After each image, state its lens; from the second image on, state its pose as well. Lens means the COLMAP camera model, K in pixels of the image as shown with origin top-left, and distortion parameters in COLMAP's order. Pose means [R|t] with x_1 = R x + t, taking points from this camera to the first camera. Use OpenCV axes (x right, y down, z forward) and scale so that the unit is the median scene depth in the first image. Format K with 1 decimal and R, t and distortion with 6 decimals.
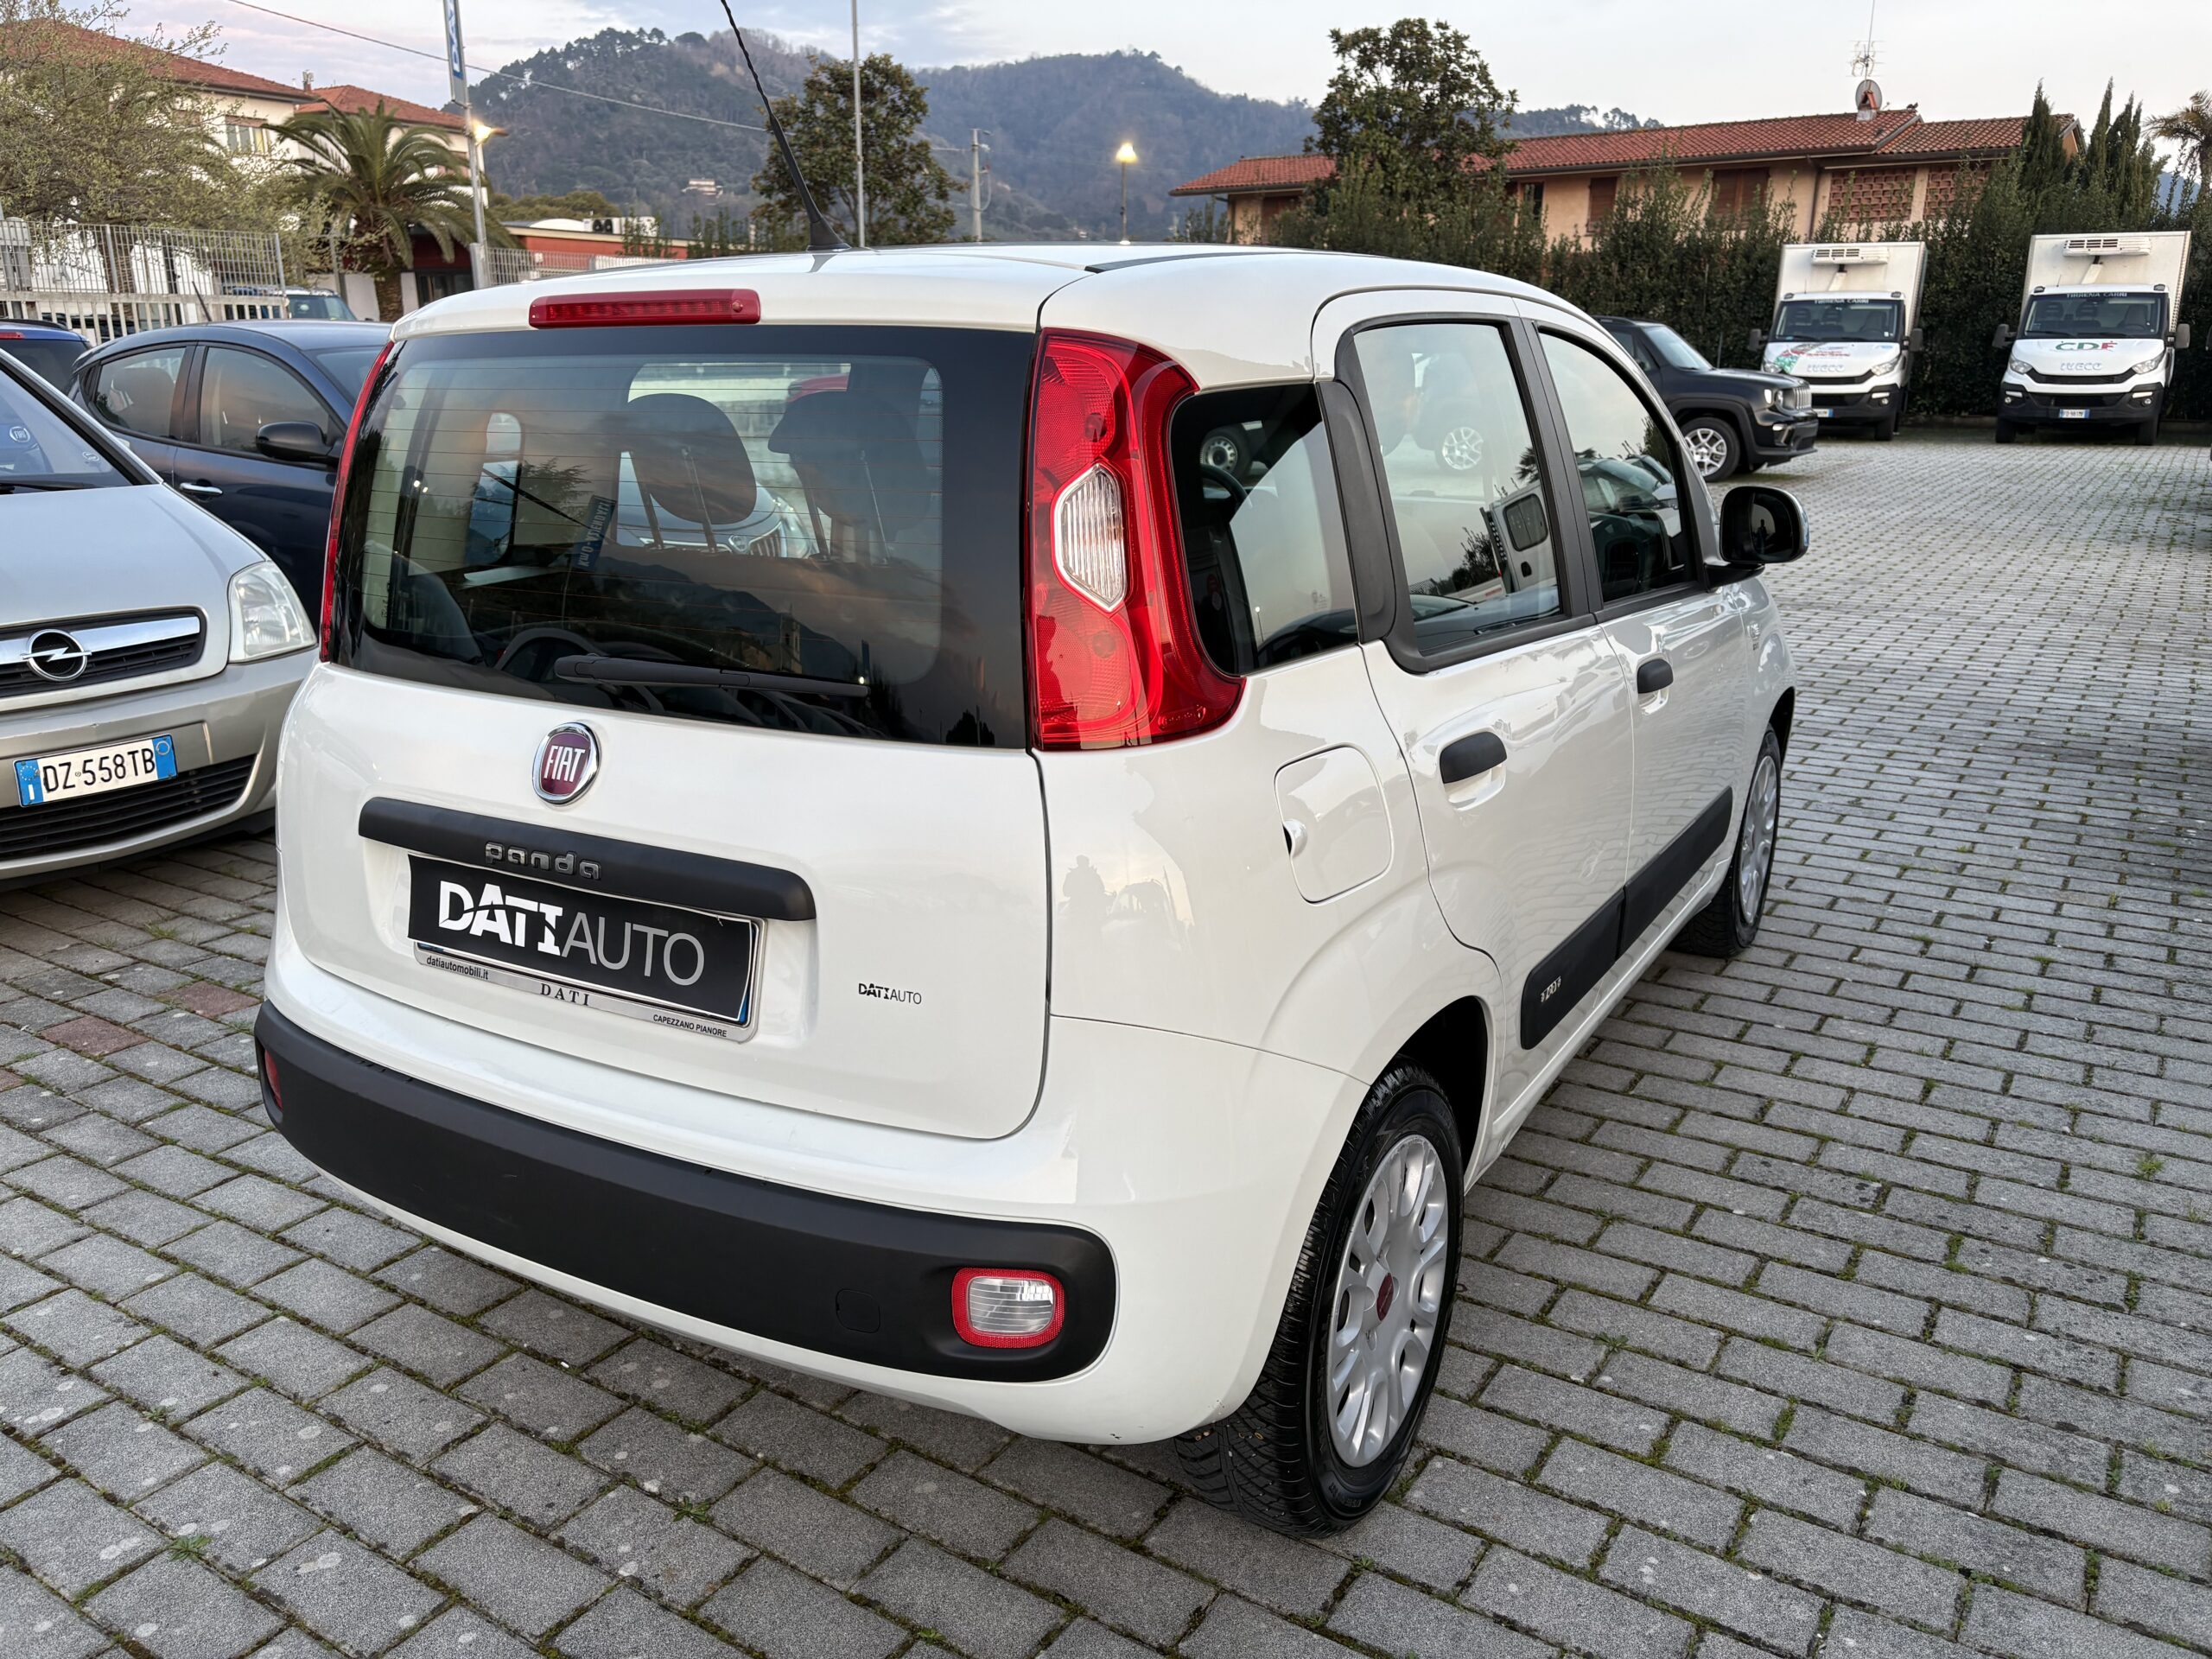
lens RADIAL K [[1687.2, 0, 1106.0], [0, 1687.2, 829.5], [0, 0, 1]] dist [0.060838, -0.078774]
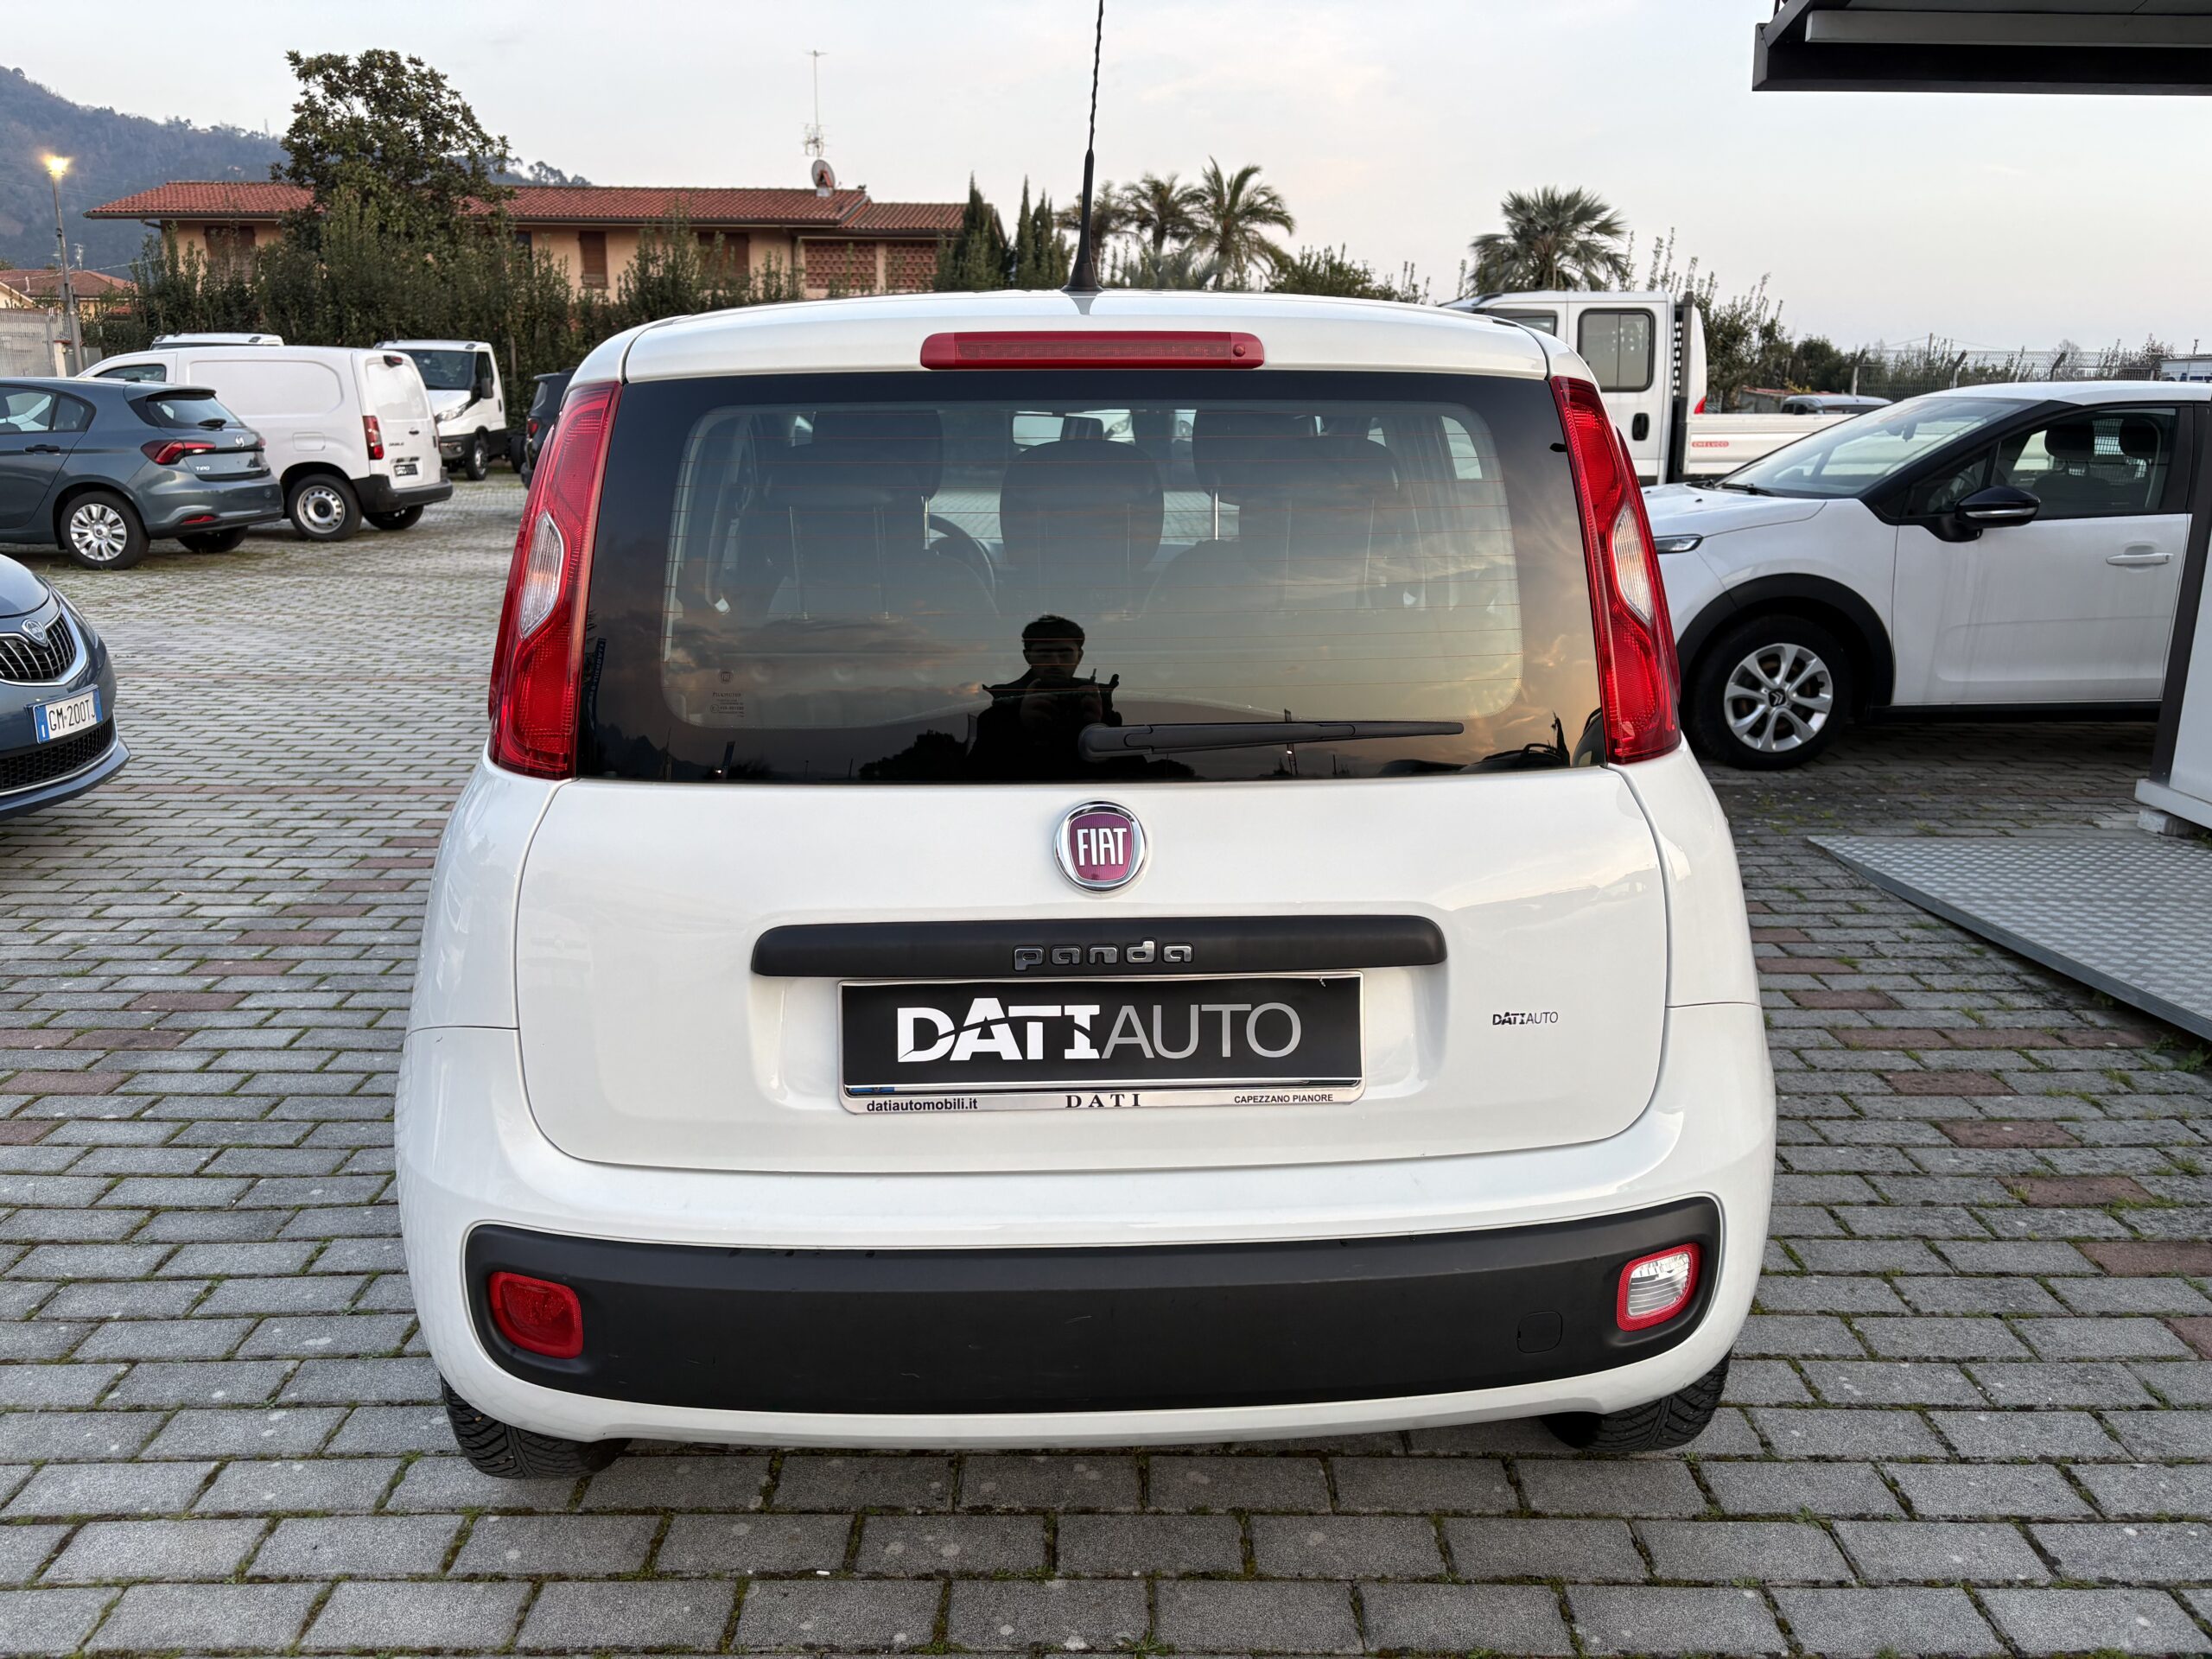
lens RADIAL K [[1687.2, 0, 1106.0], [0, 1687.2, 829.5], [0, 0, 1]] dist [0.060838, -0.078774]
pose [[0.832419, -0.125087, 0.539844, -0.735140], [0.140251, 0.990029, 0.013137, -0.053513], [-0.536104, 0.064778, 0.841663, 0.220662]]
